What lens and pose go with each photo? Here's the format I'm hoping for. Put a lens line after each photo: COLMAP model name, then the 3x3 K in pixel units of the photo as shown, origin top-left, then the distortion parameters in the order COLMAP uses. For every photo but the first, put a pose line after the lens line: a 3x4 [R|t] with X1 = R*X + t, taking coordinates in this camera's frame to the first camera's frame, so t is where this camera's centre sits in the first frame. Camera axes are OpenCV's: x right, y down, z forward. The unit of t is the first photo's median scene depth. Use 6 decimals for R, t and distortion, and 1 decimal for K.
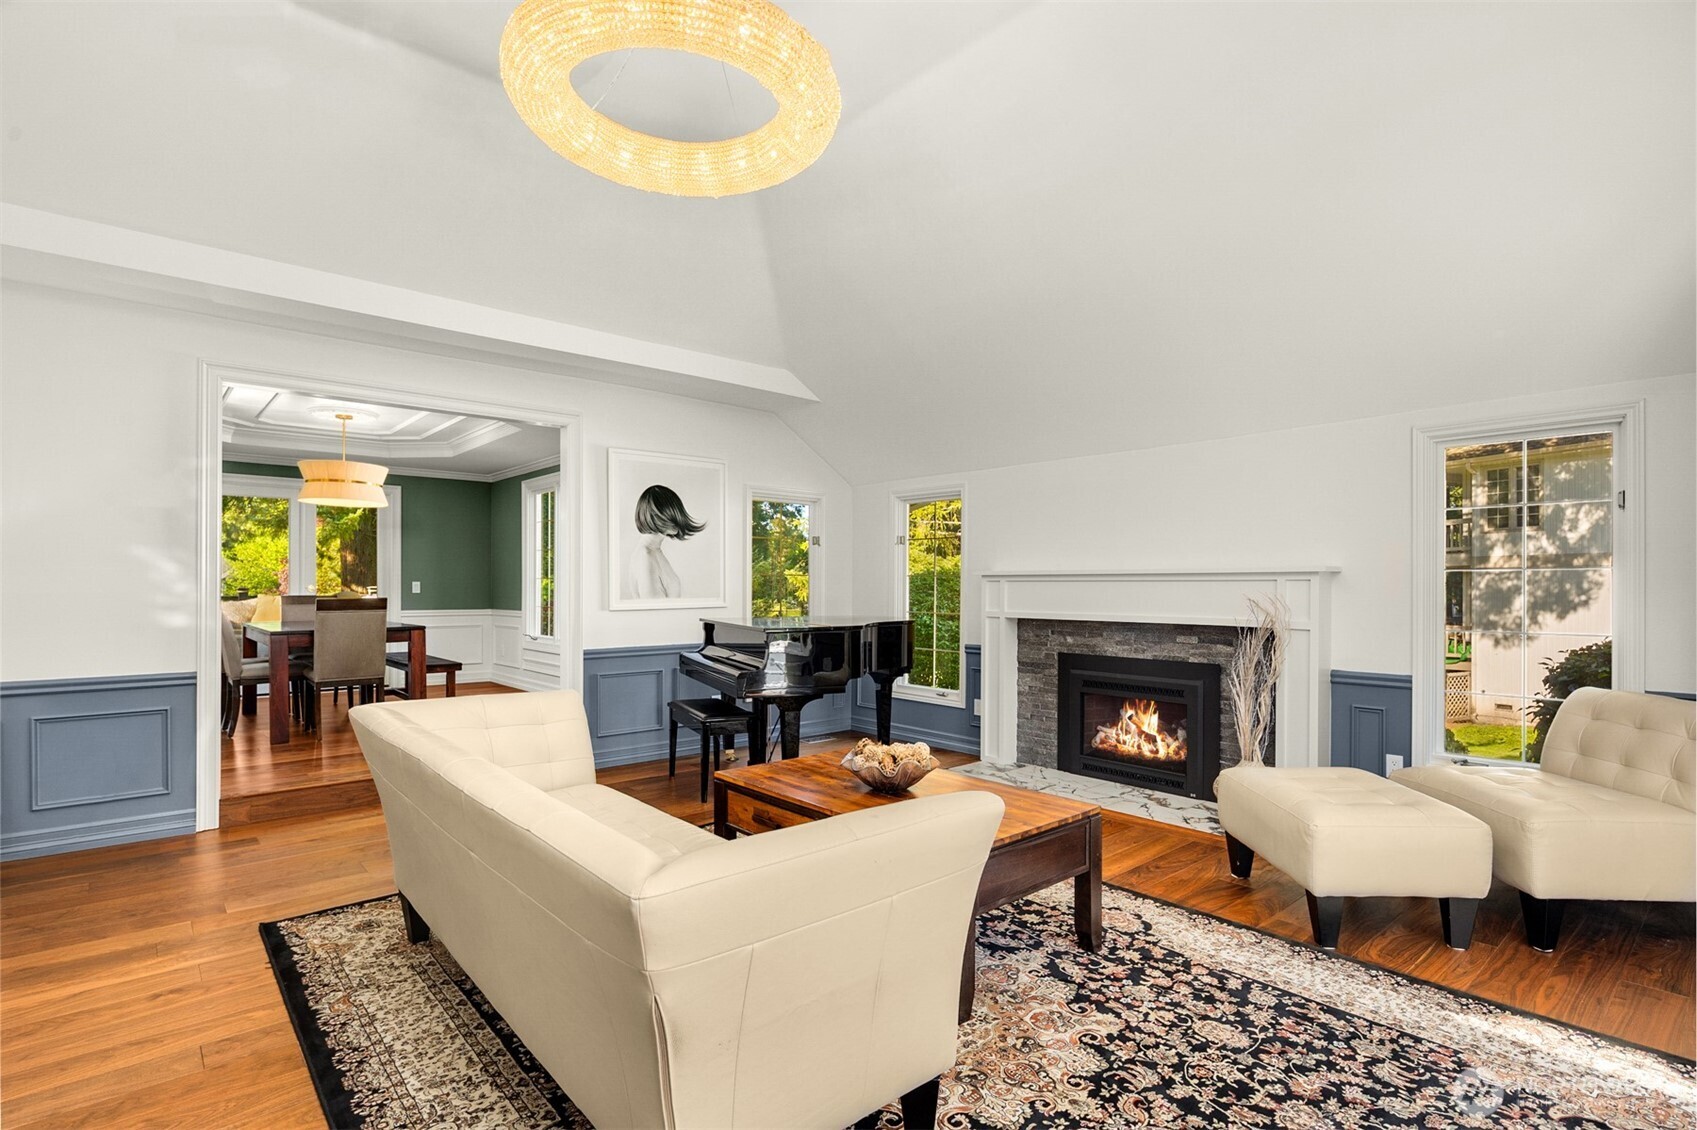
lens RADIAL K [[824.2, 0, 847.1], [0, 824.2, 557.9], [0, 0, 1]] dist [-0.002708, -0.000913]
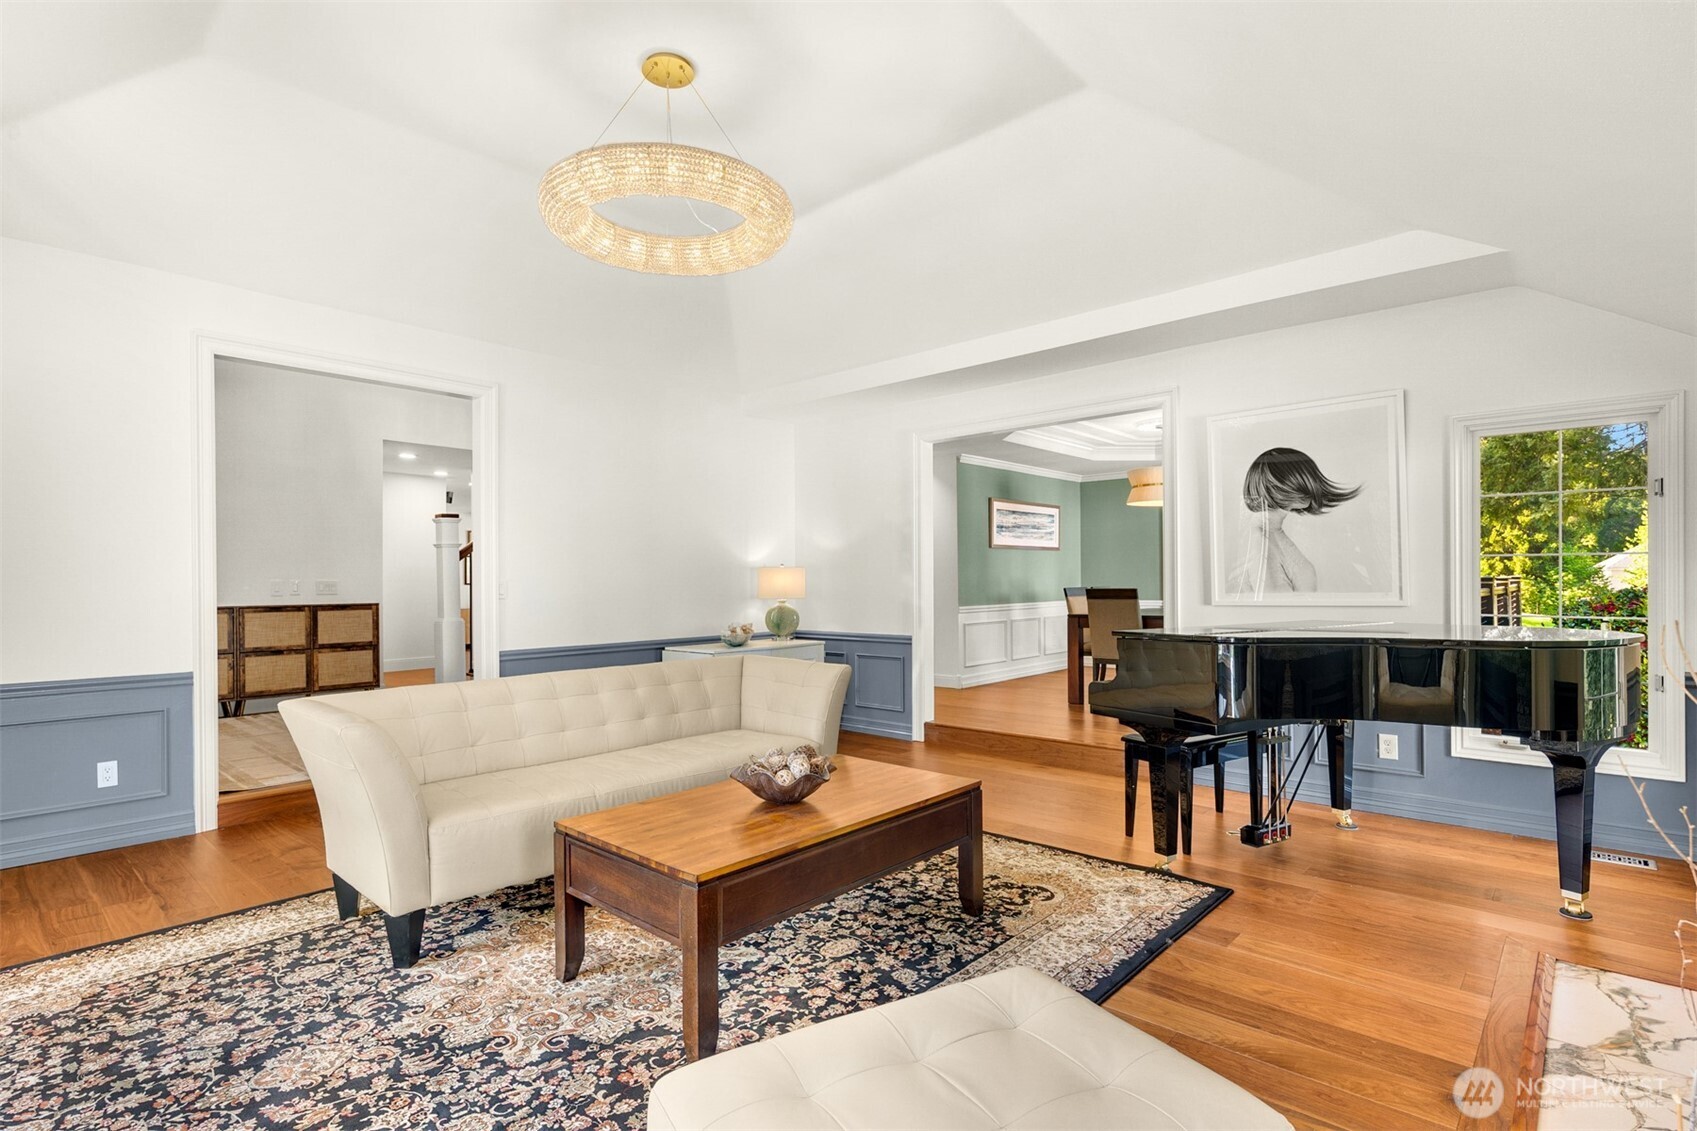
lens RADIAL K [[824.2, 0, 847.1], [0, 824.2, 558.4], [0, 0, 1]] dist [-0.002708, -0.000913]
pose [[0.104280, -0.032091, -0.994030, 1.137744], [0.046895, 0.998526, -0.027316, 0.042869], [0.993442, -0.043767, 0.105631, 1.135338]]
